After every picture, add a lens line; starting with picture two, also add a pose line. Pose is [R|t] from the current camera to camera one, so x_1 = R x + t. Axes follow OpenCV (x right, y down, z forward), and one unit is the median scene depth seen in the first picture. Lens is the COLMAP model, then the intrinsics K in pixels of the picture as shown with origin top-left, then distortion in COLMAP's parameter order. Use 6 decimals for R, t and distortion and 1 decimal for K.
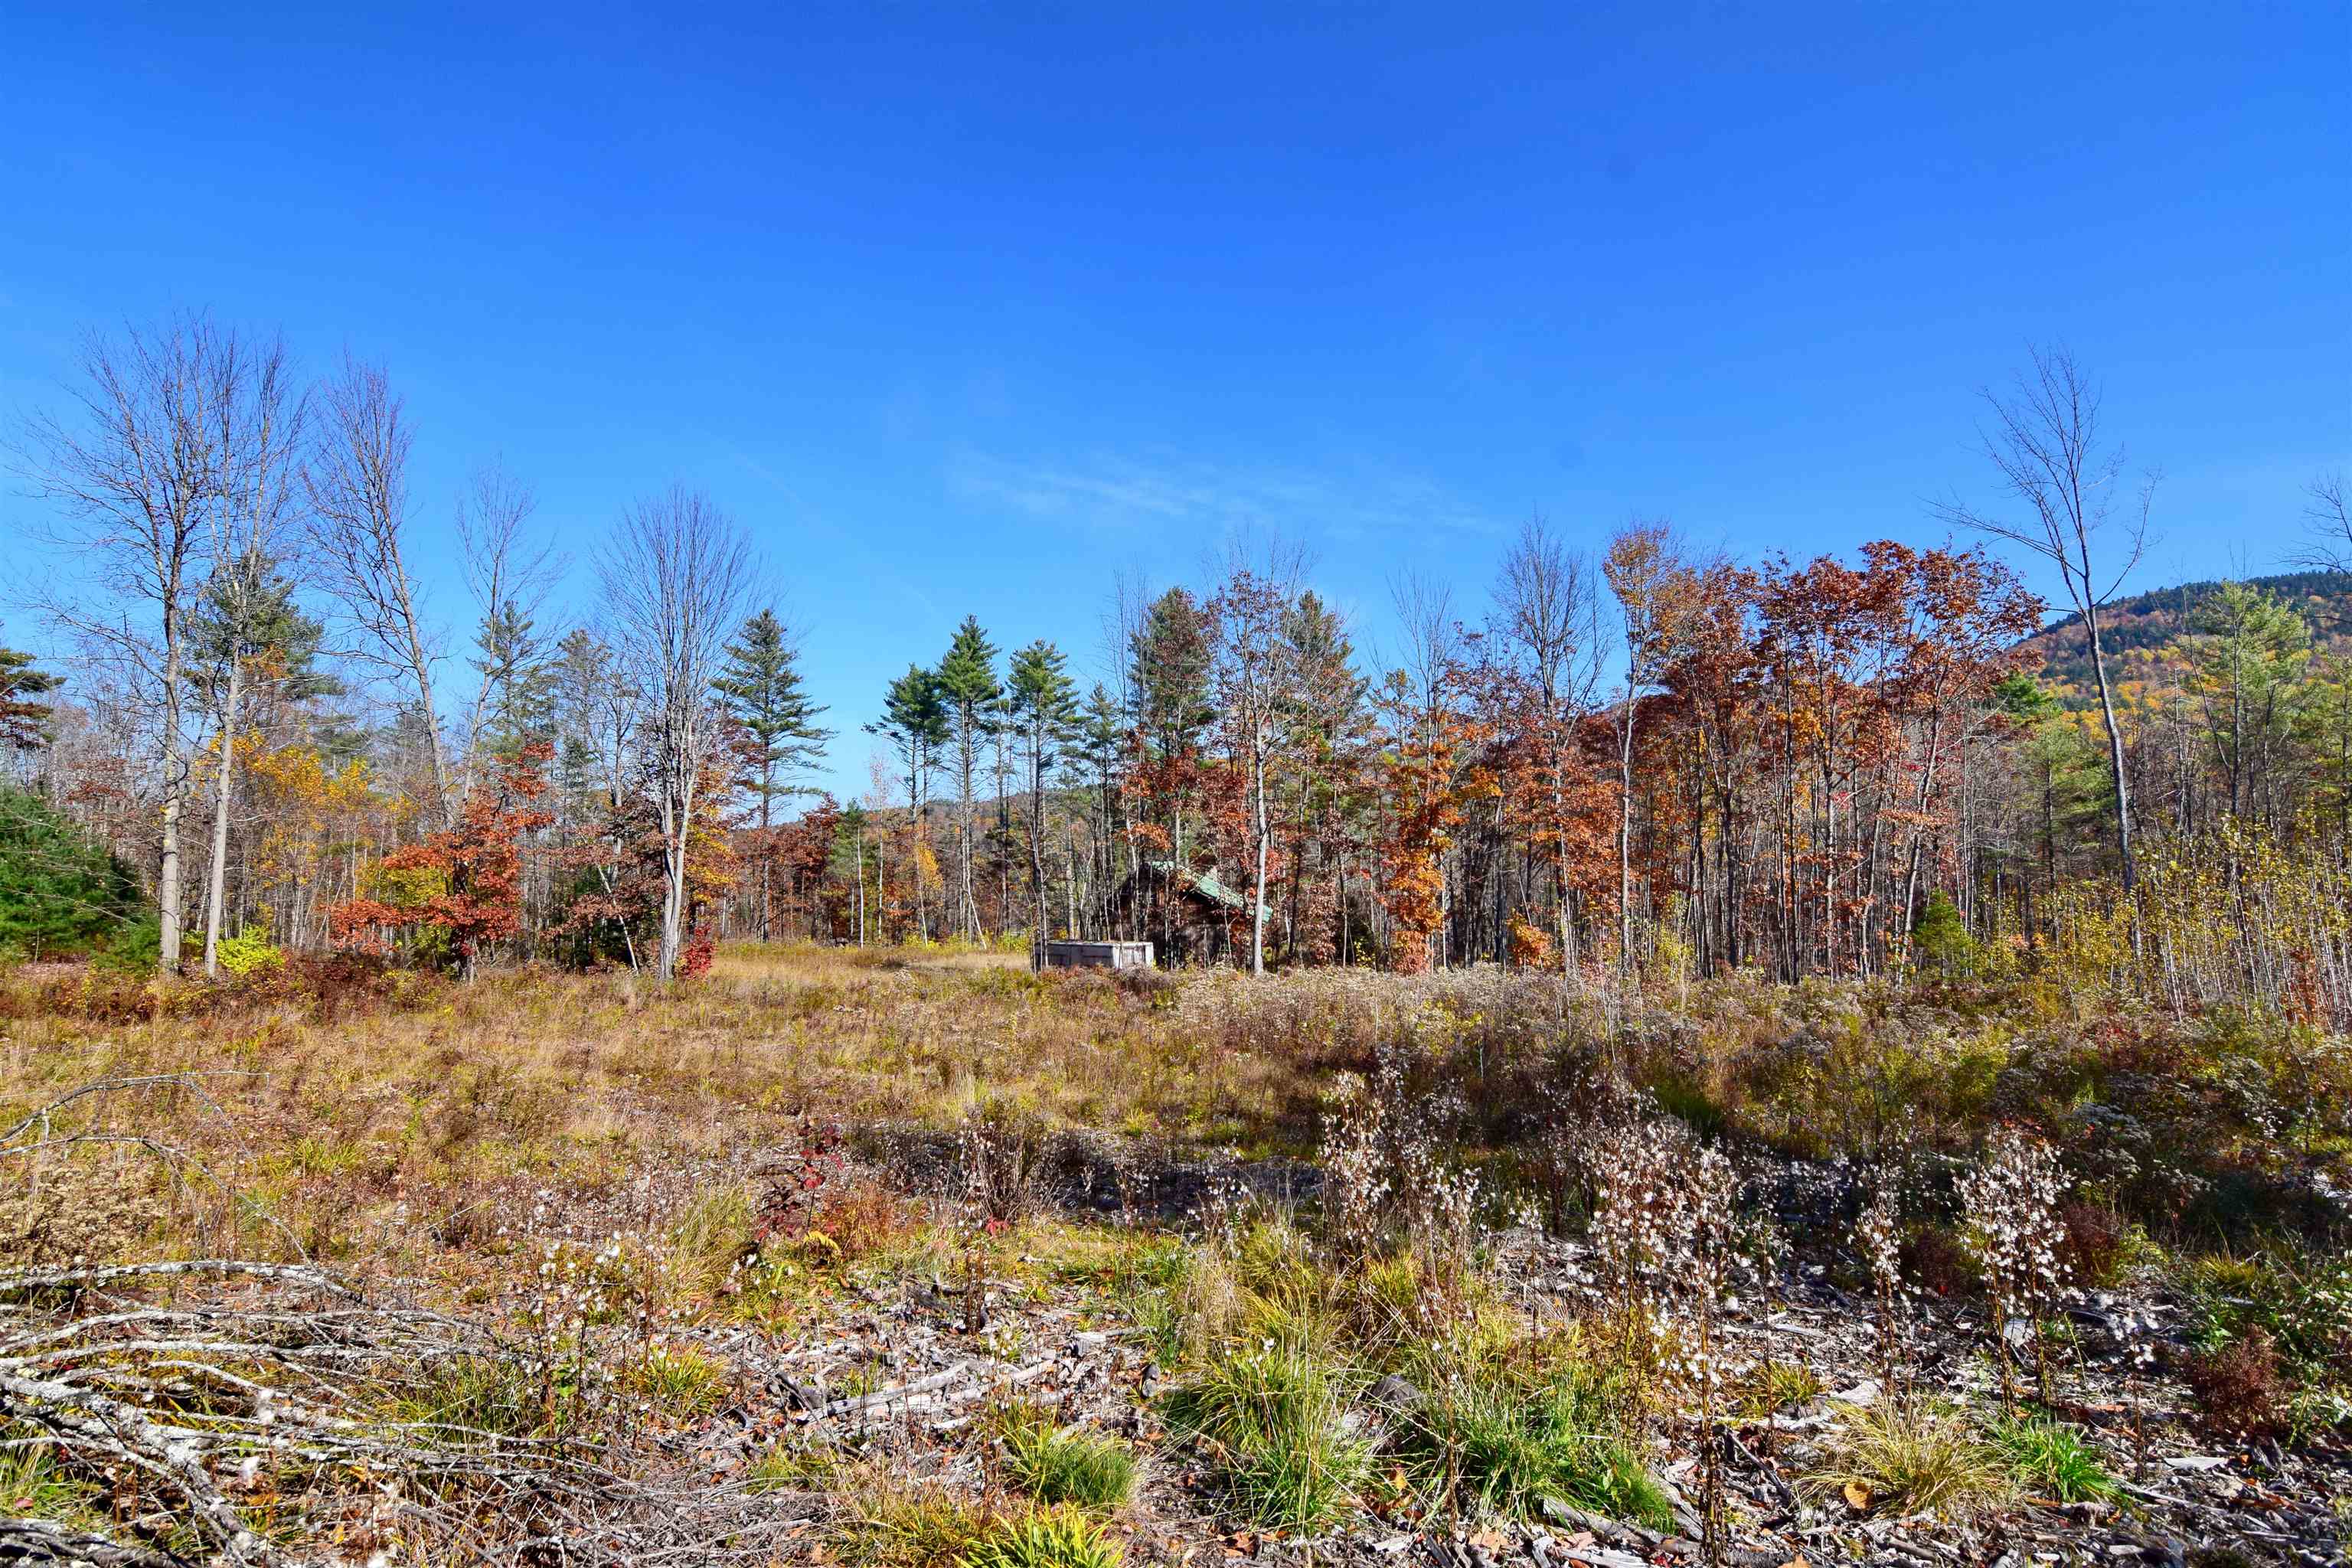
lens RADIAL K [[1198.9, 0, 1176.0], [0, 1198.9, 784.0], [0, 0, 1]] dist [-0.002955, -0.001036]
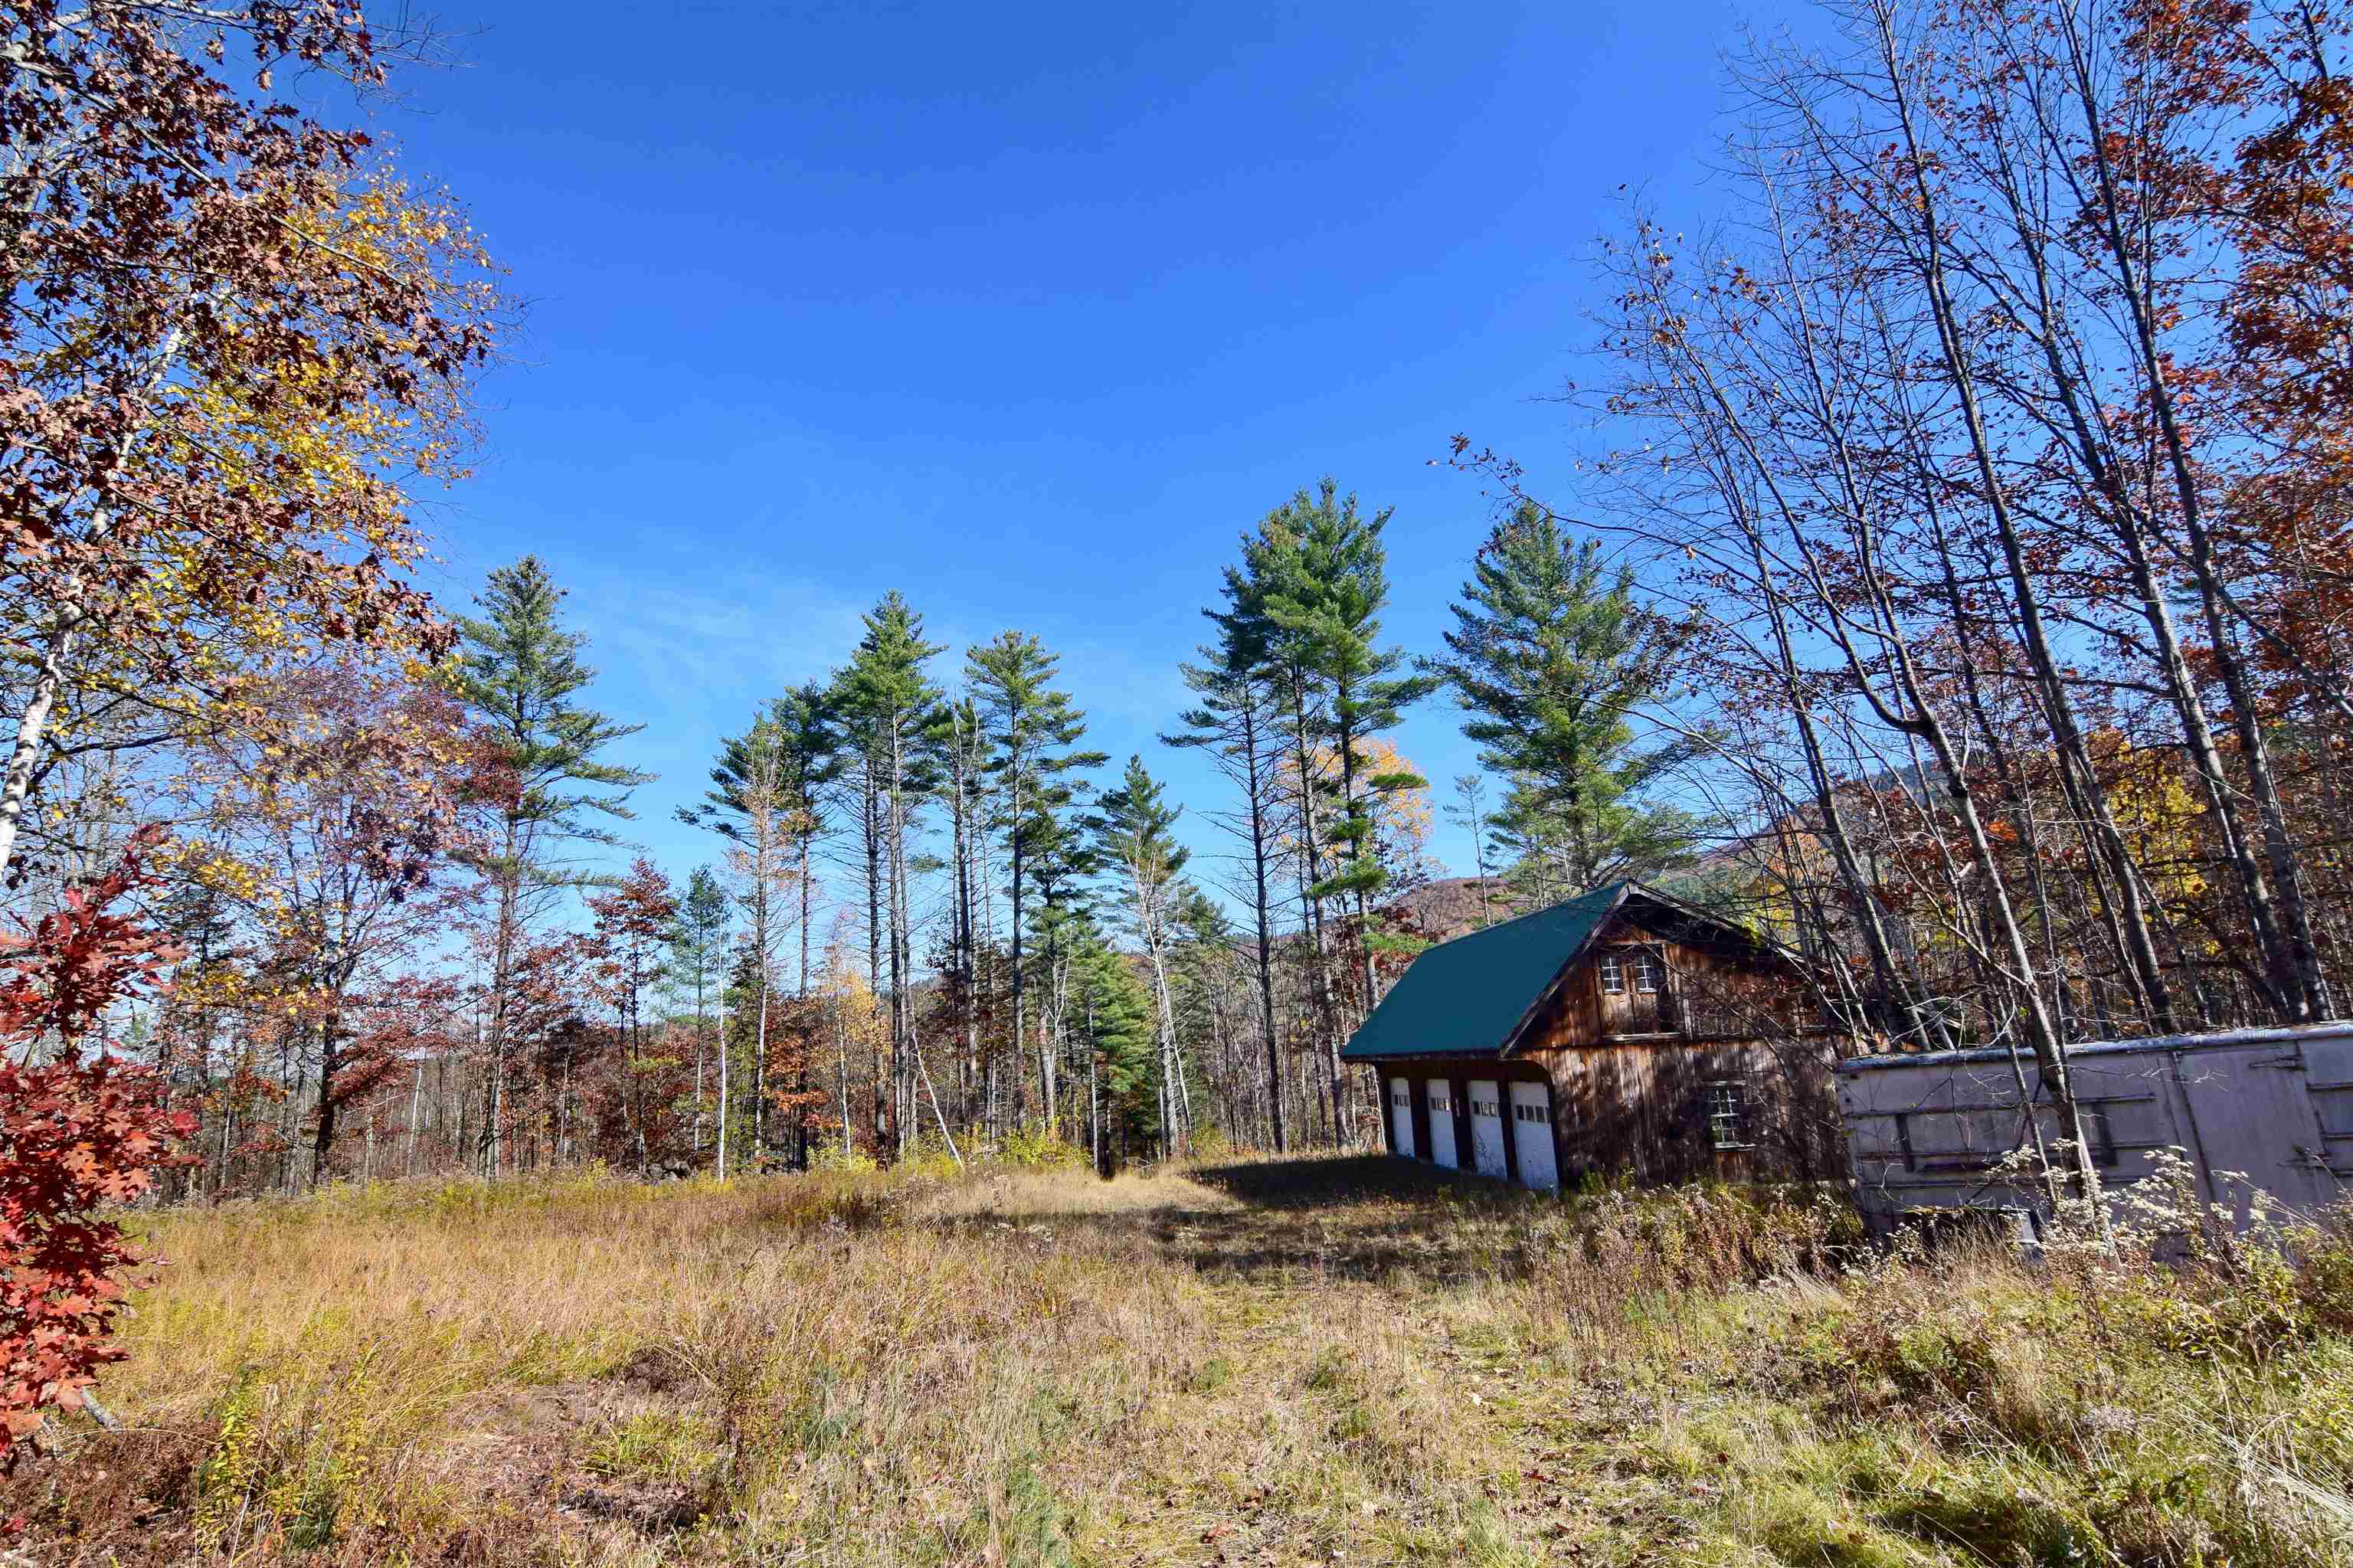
lens RADIAL K [[1199.4, 0, 1176.5], [0, 1199.4, 784.0], [0, 0, 1]] dist [-0.002955, -0.001036]
pose [[0.982582, -0.004130, 0.185783, -0.129010], [0.032173, 0.988436, -0.148185, 0.043154], [-0.183023, 0.151581, 0.971352, 0.363174]]
